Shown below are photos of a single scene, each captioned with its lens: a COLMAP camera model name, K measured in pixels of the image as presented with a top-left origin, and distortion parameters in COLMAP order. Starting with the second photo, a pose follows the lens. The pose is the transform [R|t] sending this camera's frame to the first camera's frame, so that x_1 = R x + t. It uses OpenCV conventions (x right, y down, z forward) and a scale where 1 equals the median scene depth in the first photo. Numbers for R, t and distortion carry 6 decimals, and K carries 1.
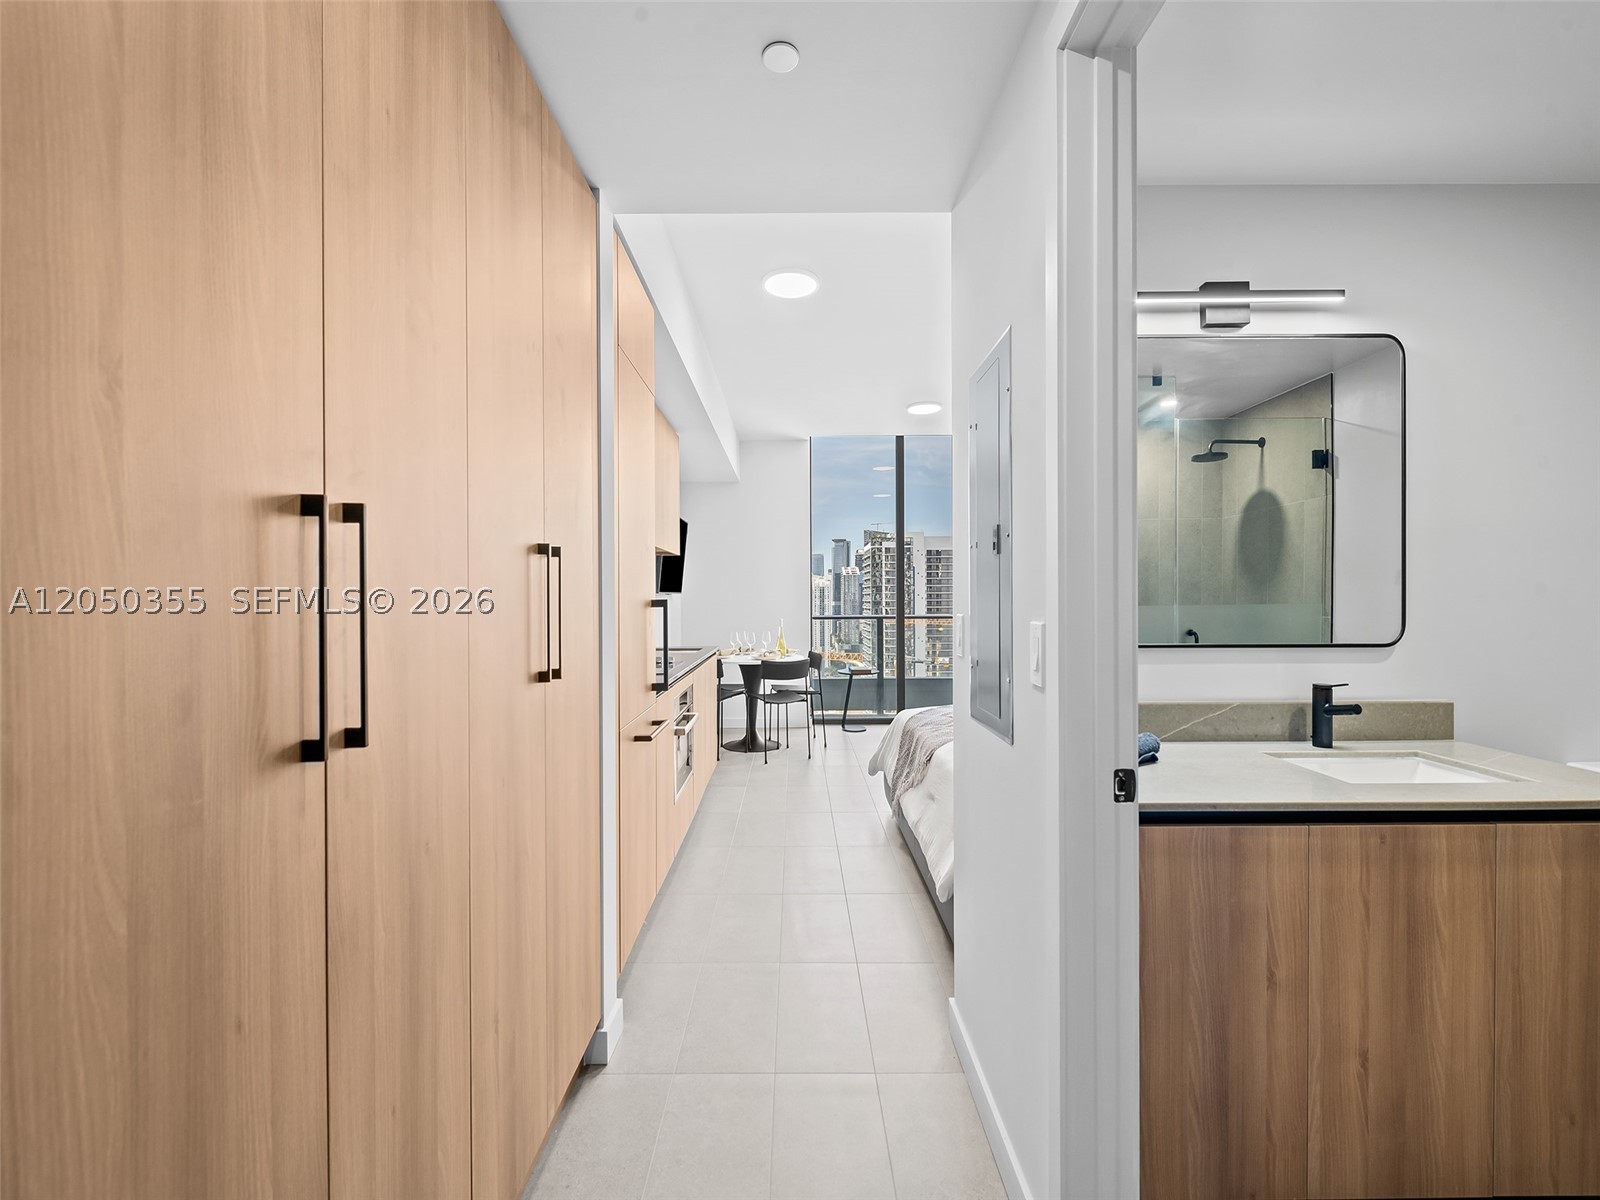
lens RADIAL K [[673.6, 0, 795.3], [0, 673.6, 594.6], [0, 0, 1]] dist [-0.009261, -0.000055]
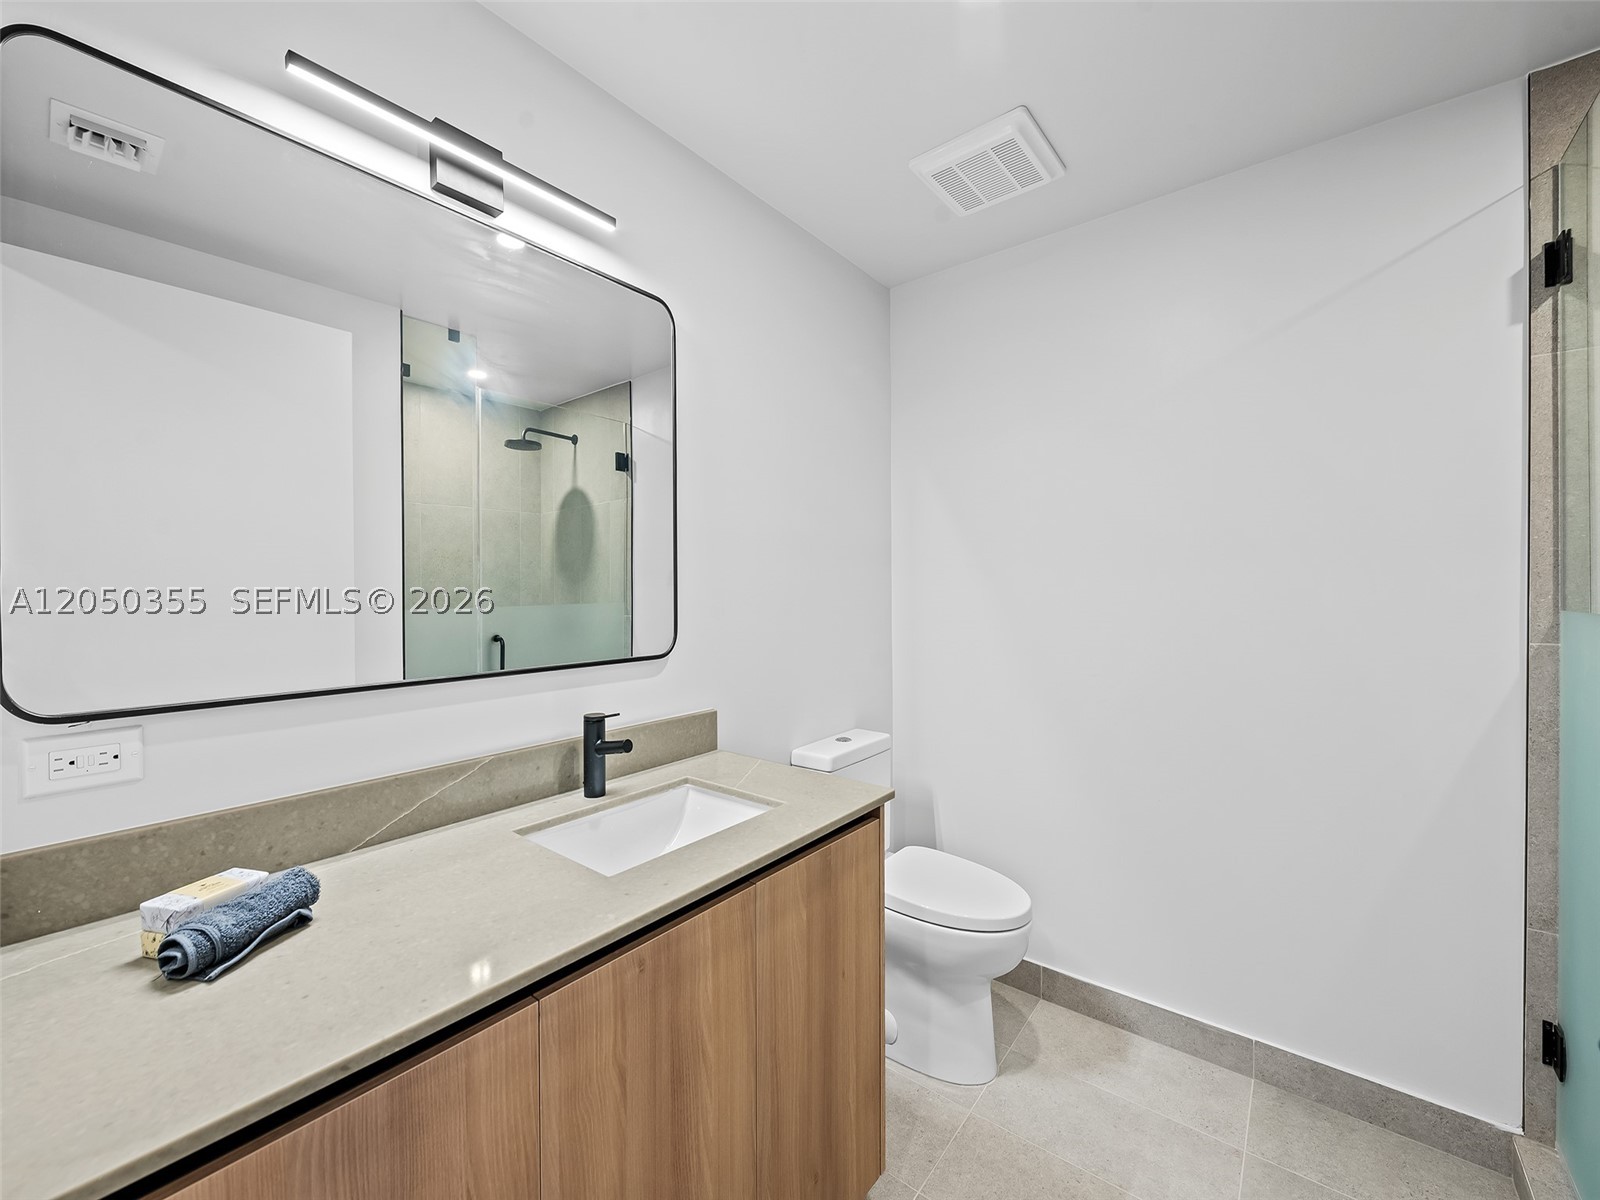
lens RADIAL K [[630.5, 0, 794.4], [0, 630.5, 594.8], [0, 0, 1]] dist [-0.000002, -0.000619]
pose [[0.620493, -0.007083, 0.784180, 0.359511], [0.001018, 0.999966, 0.008226, -0.012042], [-0.784211, -0.004305, 0.620479, 0.364493]]
